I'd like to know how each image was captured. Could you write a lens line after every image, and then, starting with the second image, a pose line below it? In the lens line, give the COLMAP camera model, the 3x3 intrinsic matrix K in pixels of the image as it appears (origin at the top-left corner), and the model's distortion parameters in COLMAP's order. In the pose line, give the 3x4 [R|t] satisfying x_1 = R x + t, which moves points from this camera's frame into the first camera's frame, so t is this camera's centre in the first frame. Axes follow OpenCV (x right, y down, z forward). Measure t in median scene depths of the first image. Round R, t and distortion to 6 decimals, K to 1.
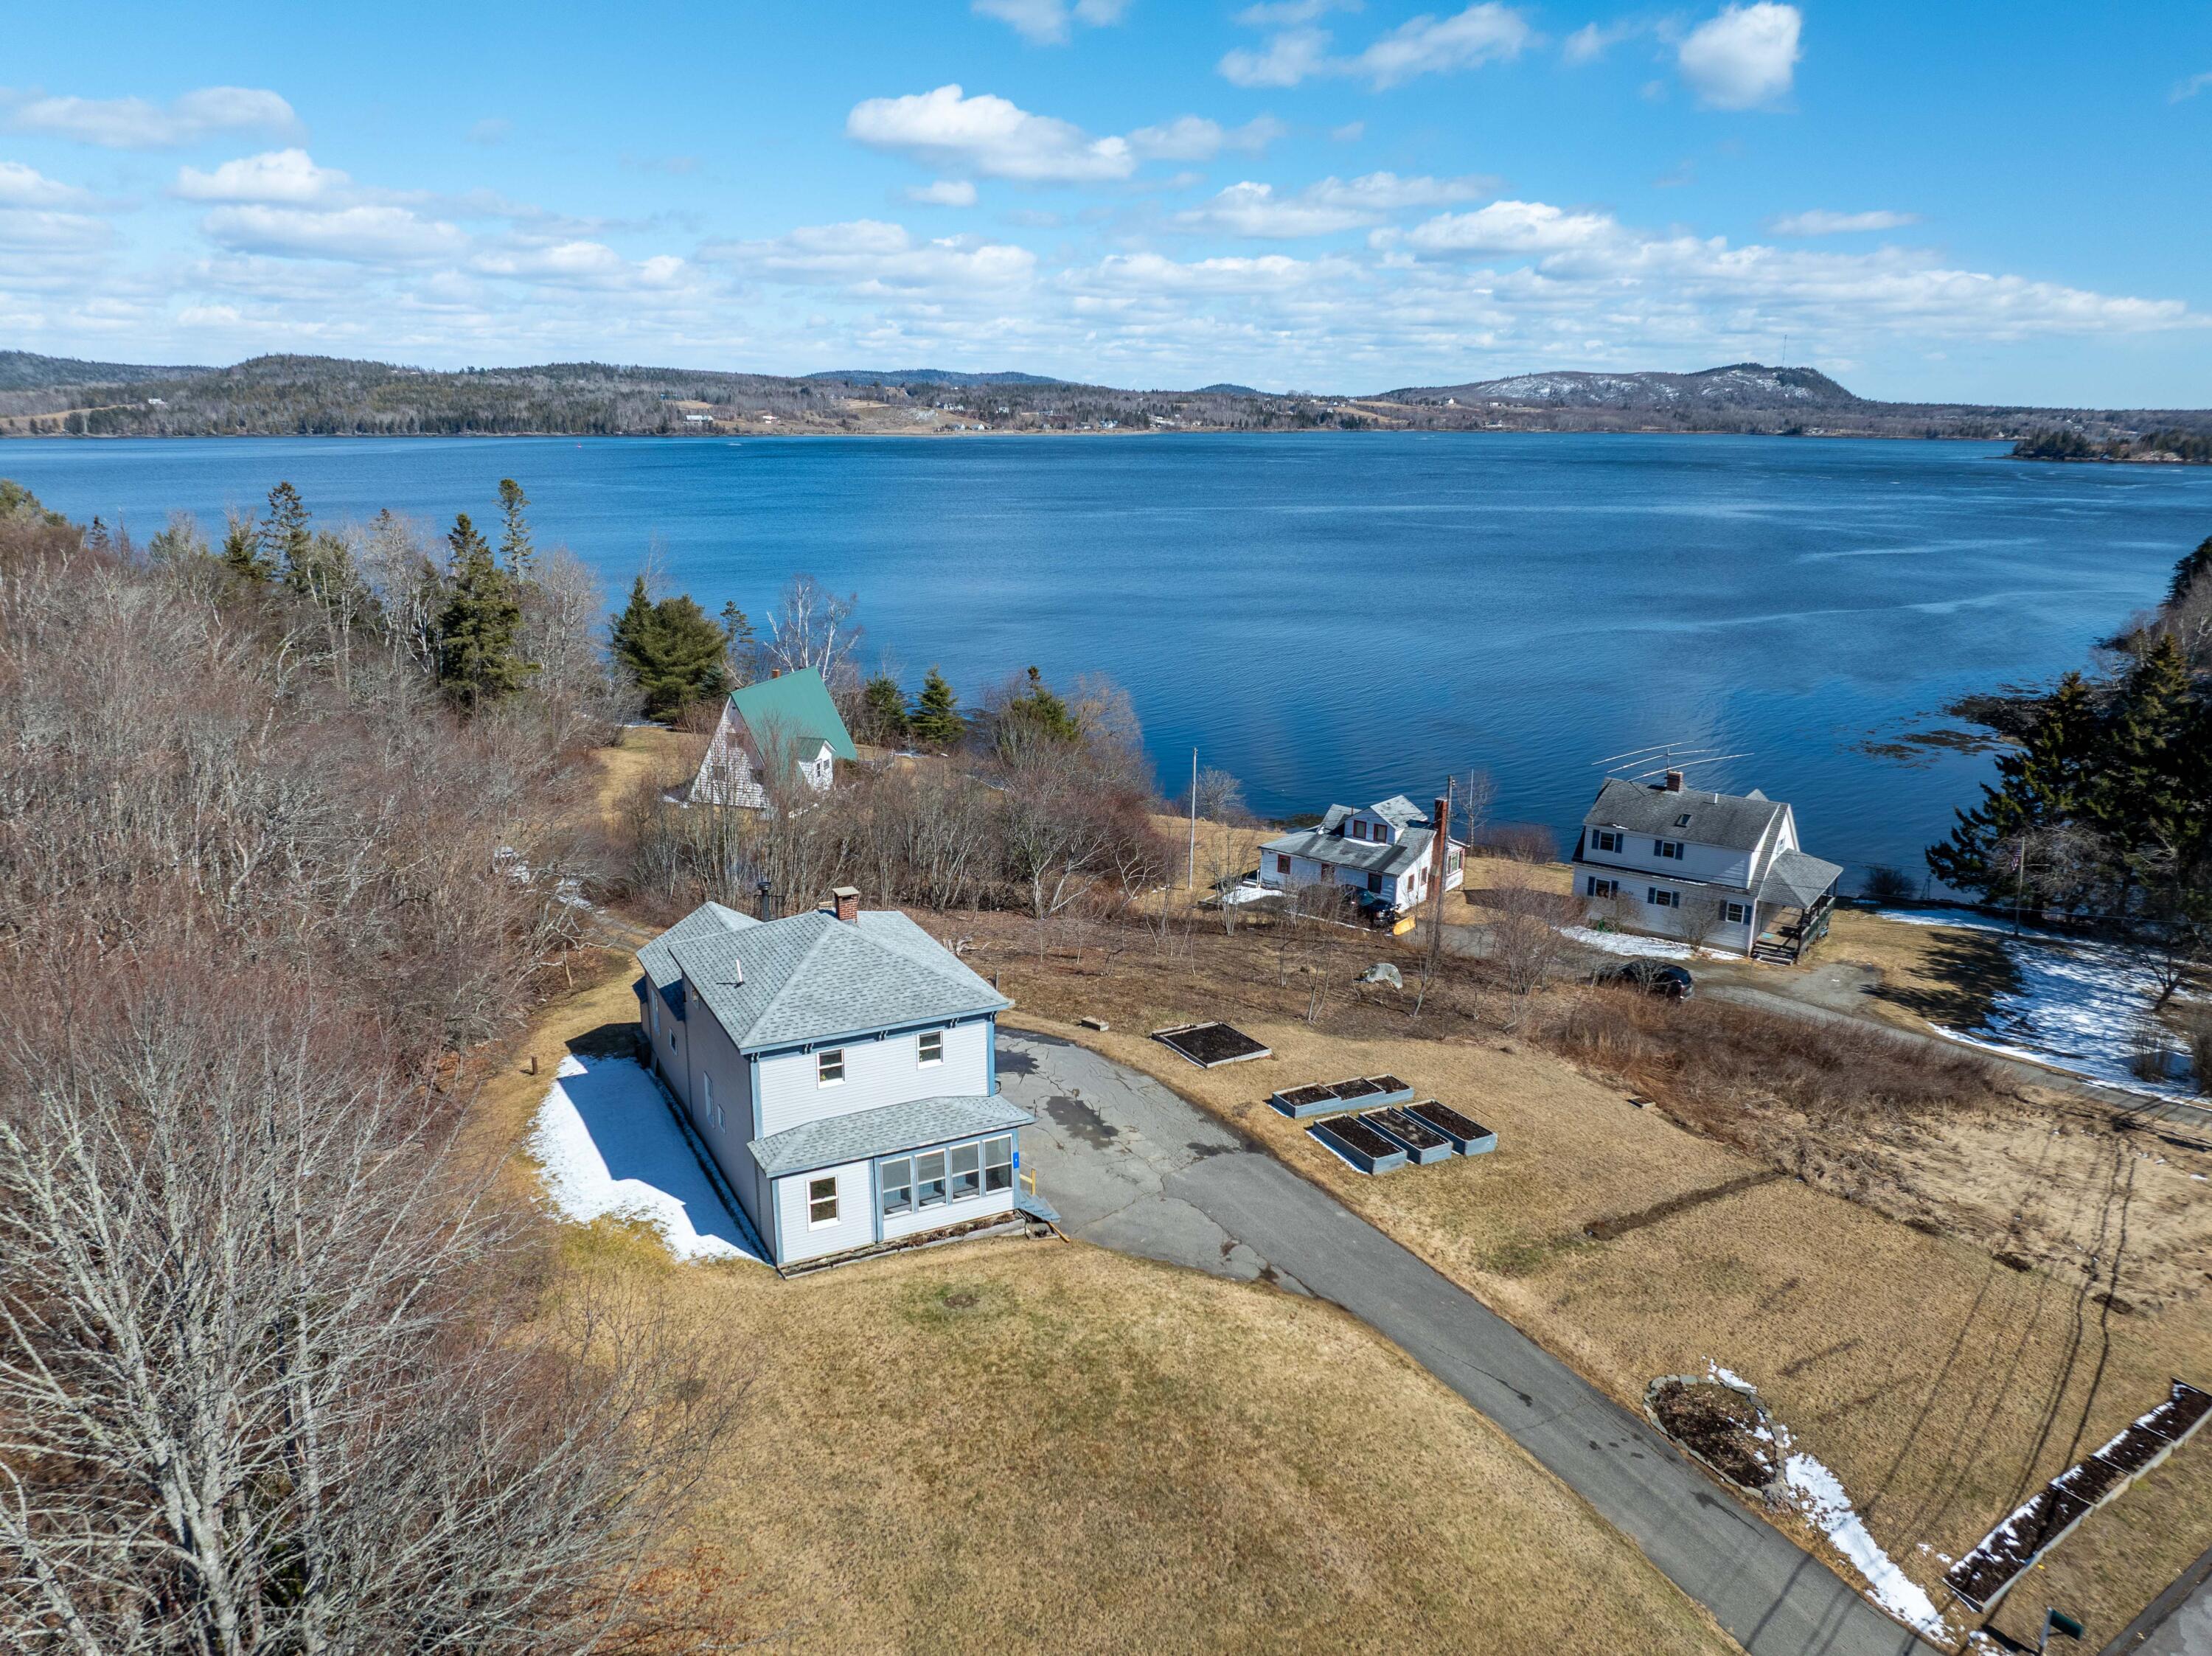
lens RADIAL K [[1568.7, 0, 1112.0], [0, 1568.7, 833.5], [0, 0, 1]] dist [-0.036058, 0.005559]
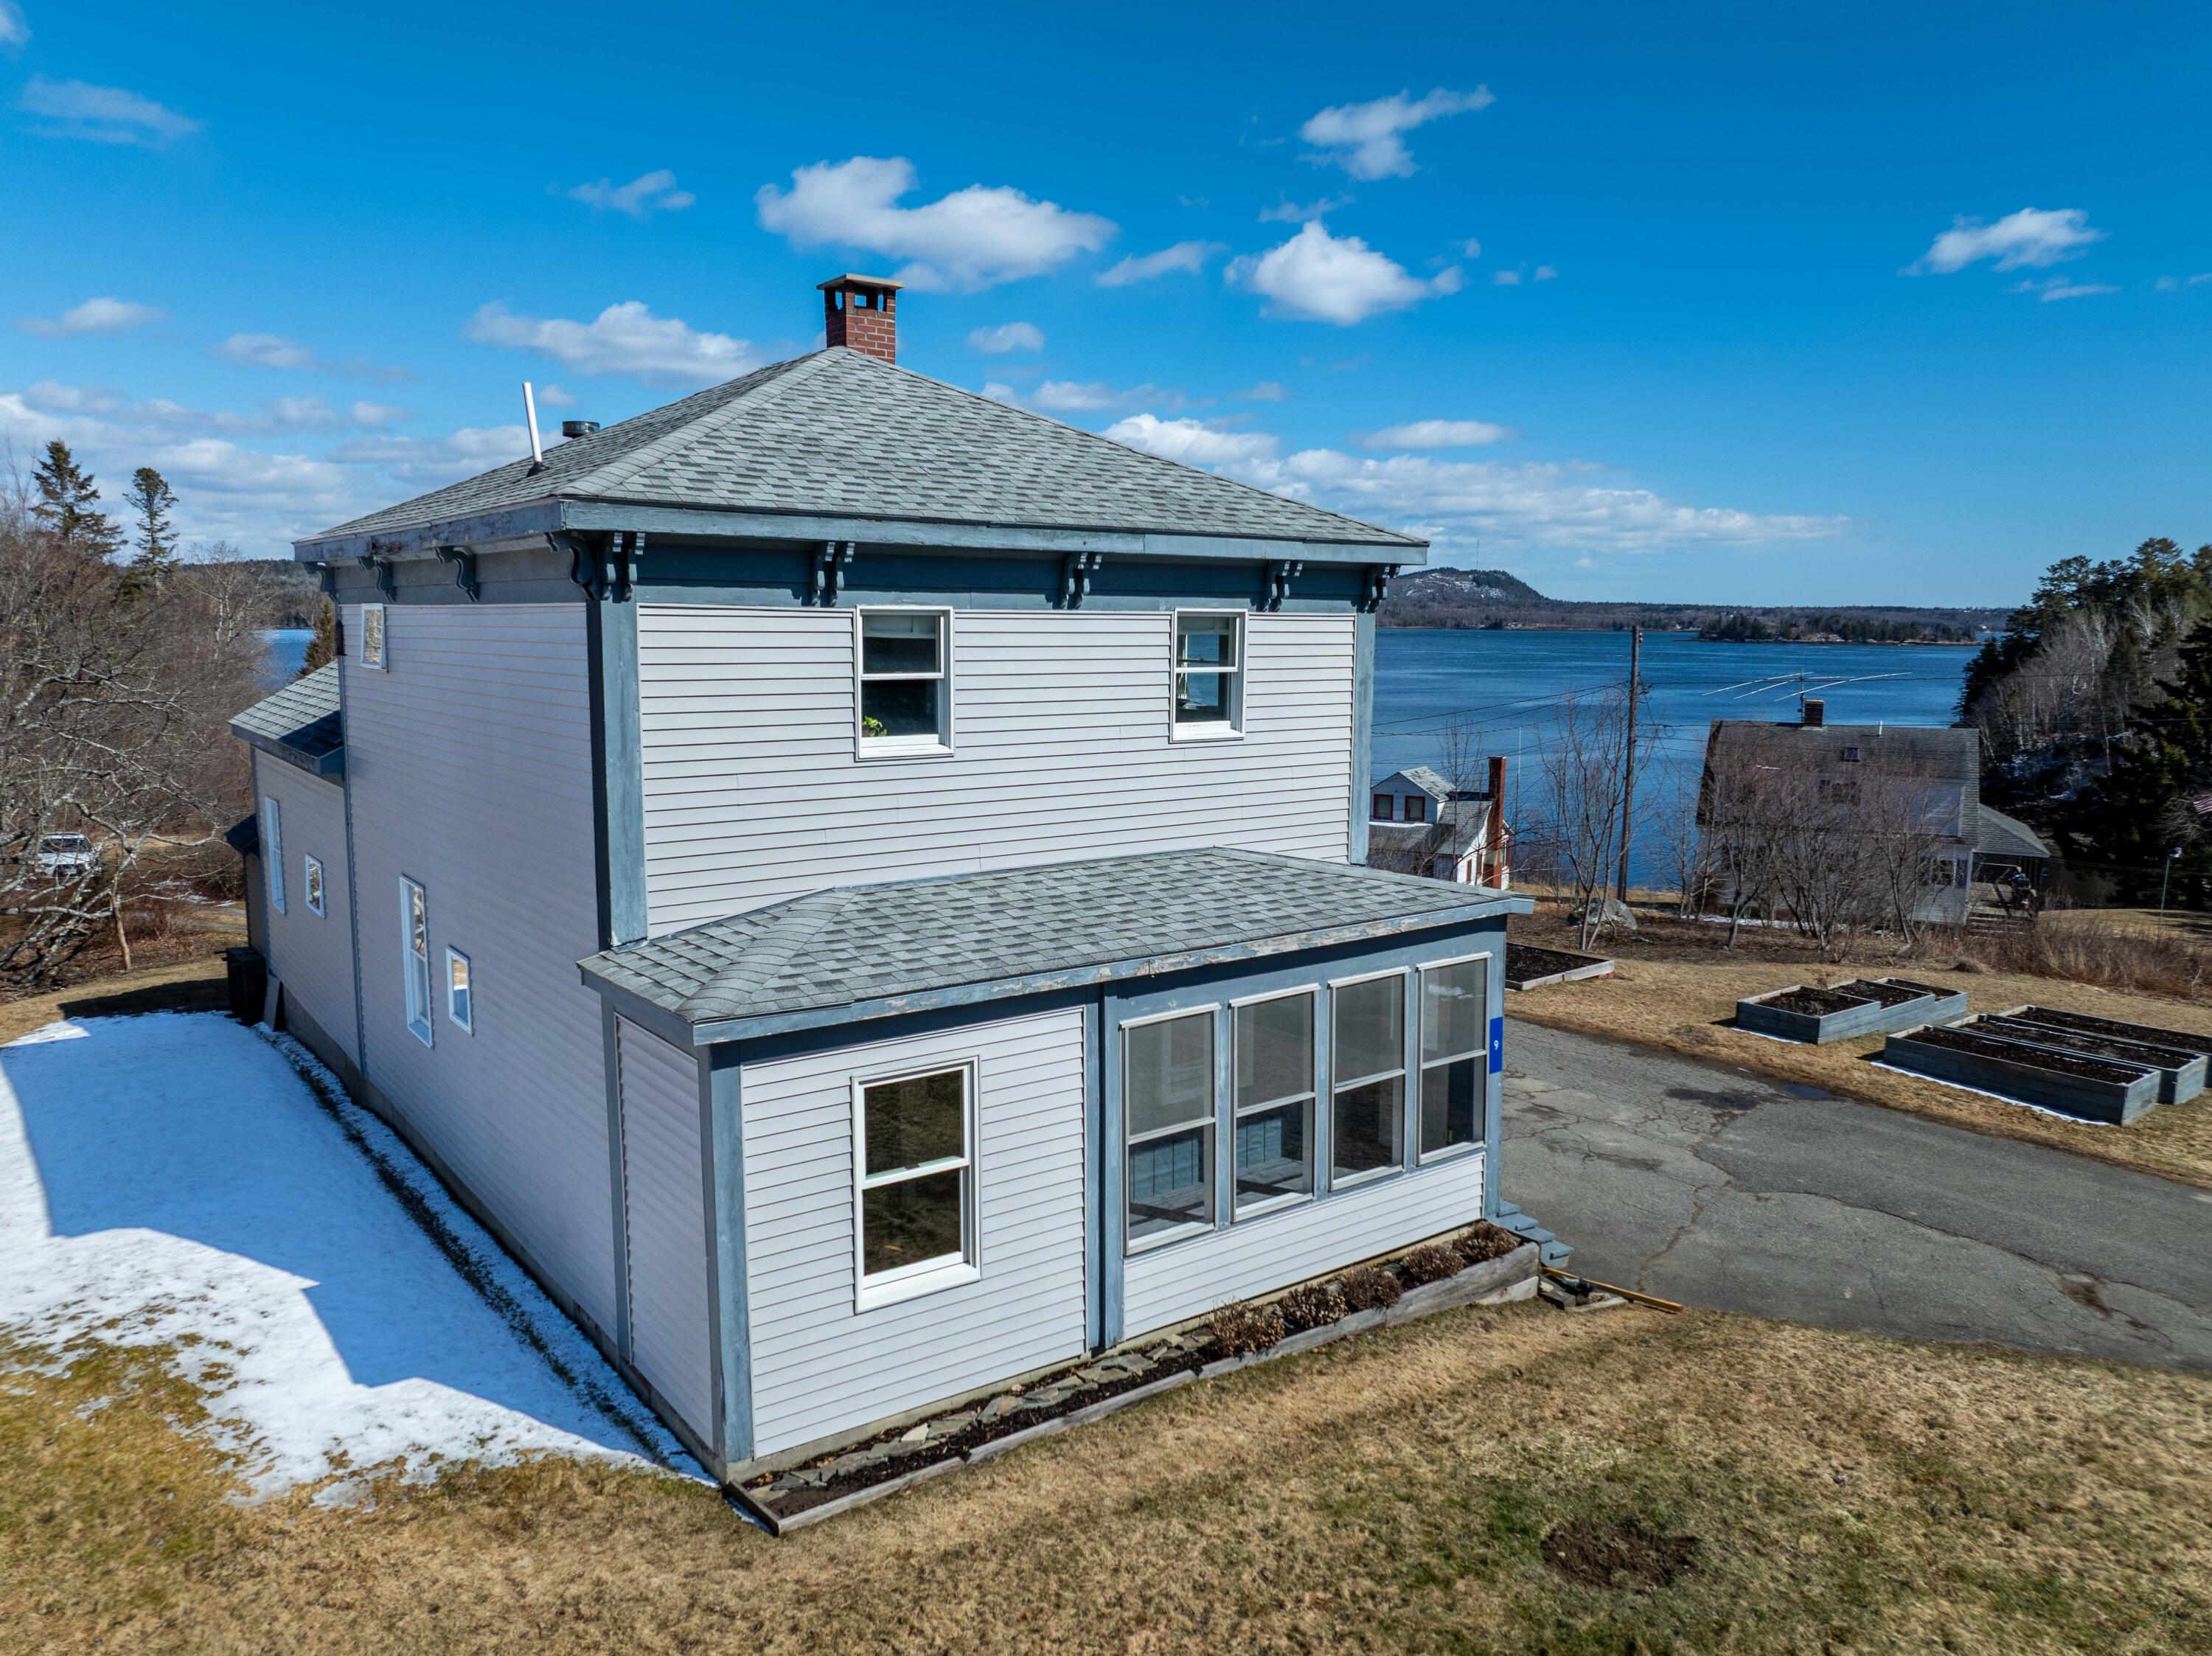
lens RADIAL K [[1564.9, 0, 1106.0], [0, 1564.9, 828.0], [0, 0, 1]] dist [-0.029156, -0.005911]
pose [[0.986231, -0.023550, 0.163690, -0.097962], [0.044831, 0.990818, -0.127556, 0.108362], [-0.159183, 0.133138, 0.978231, 0.382075]]
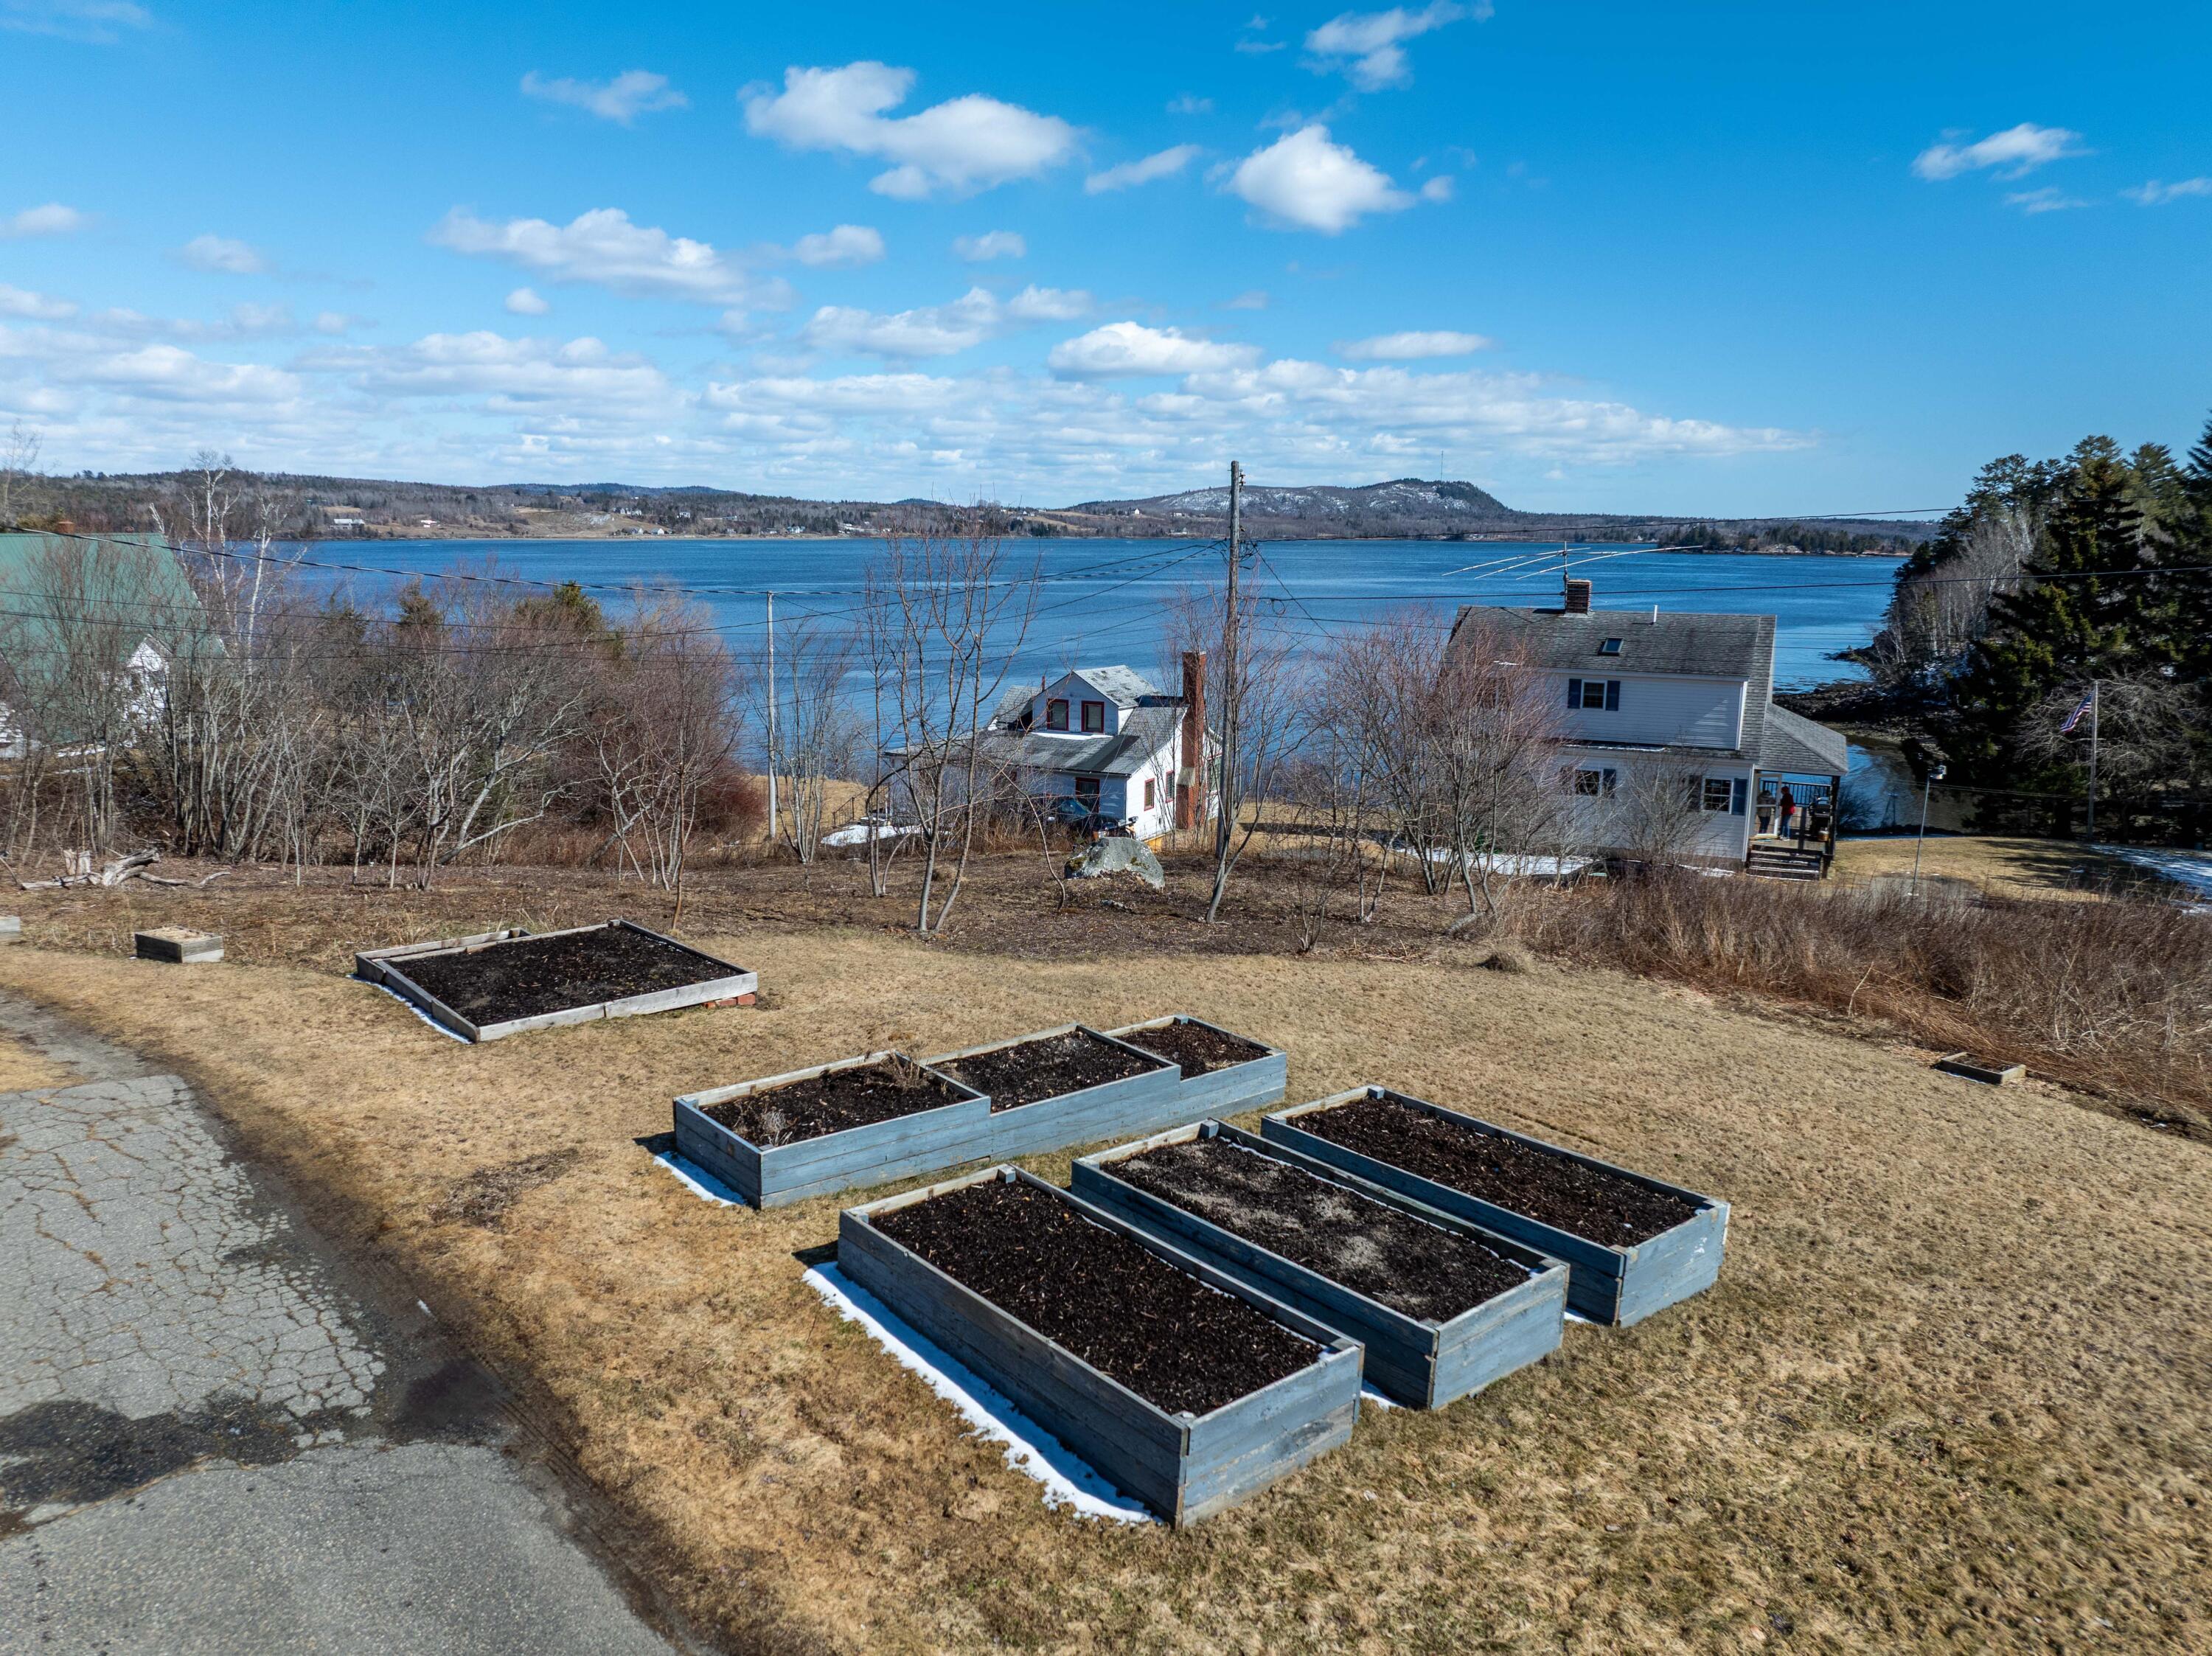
lens RADIAL K [[1564.1, 0, 1103.1], [0, 1564.1, 829.6], [0, 0, 1]] dist [-0.038406, 0.003216]
pose [[0.982839, -0.036764, 0.180763, 0.080707], [0.050350, 0.996194, -0.071152, 0.096234], [-0.177460, 0.079033, 0.980950, 0.508837]]
